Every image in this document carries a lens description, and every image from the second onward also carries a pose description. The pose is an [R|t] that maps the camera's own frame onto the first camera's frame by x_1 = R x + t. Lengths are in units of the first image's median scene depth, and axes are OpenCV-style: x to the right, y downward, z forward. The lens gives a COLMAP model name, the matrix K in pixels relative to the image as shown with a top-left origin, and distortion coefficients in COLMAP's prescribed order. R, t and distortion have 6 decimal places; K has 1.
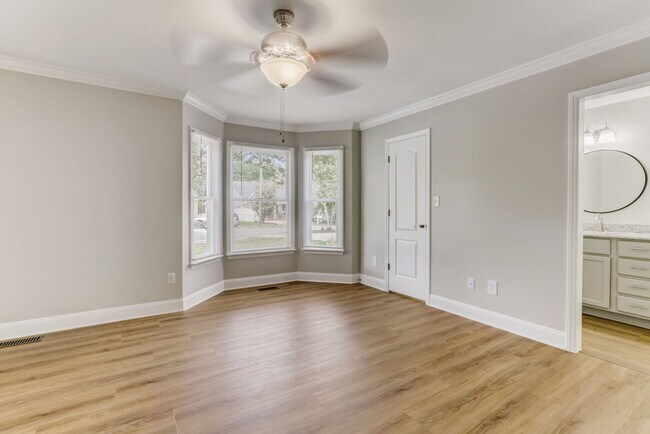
lens RADIAL K [[302.8, 0, 311.6], [0, 302.8, 207.1], [0, 0, 1]] dist [-0.040105, 0.025276]
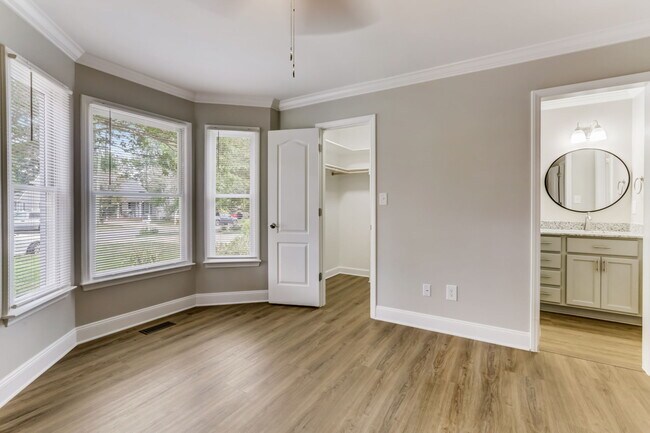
lens RADIAL K [[302.8, 0, 311.6], [0, 302.8, 206.6], [0, 0, 1]] dist [-0.040105, 0.025276]
pose [[0.892376, -0.000178, 0.451293, -0.178285], [-0.001932, 0.999989, 0.004214, -0.000223], [-0.451289, -0.004633, 0.892366, 0.331822]]
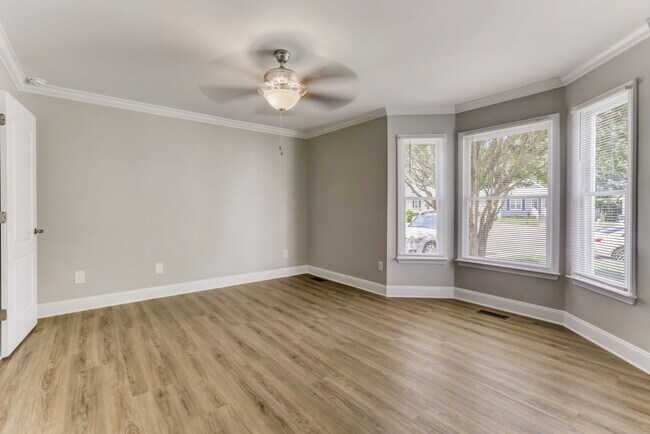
lens RADIAL K [[305.4, 0, 324.3], [0, 305.4, 209.5], [0, 0, 1]] dist [-0.042764, 0.025827]
pose [[0.126021, 0.006812, -0.992004, 0.715672], [-0.000271, 0.999977, 0.006832, 0.001239], [0.992028, -0.000592, 0.126020, 0.621540]]
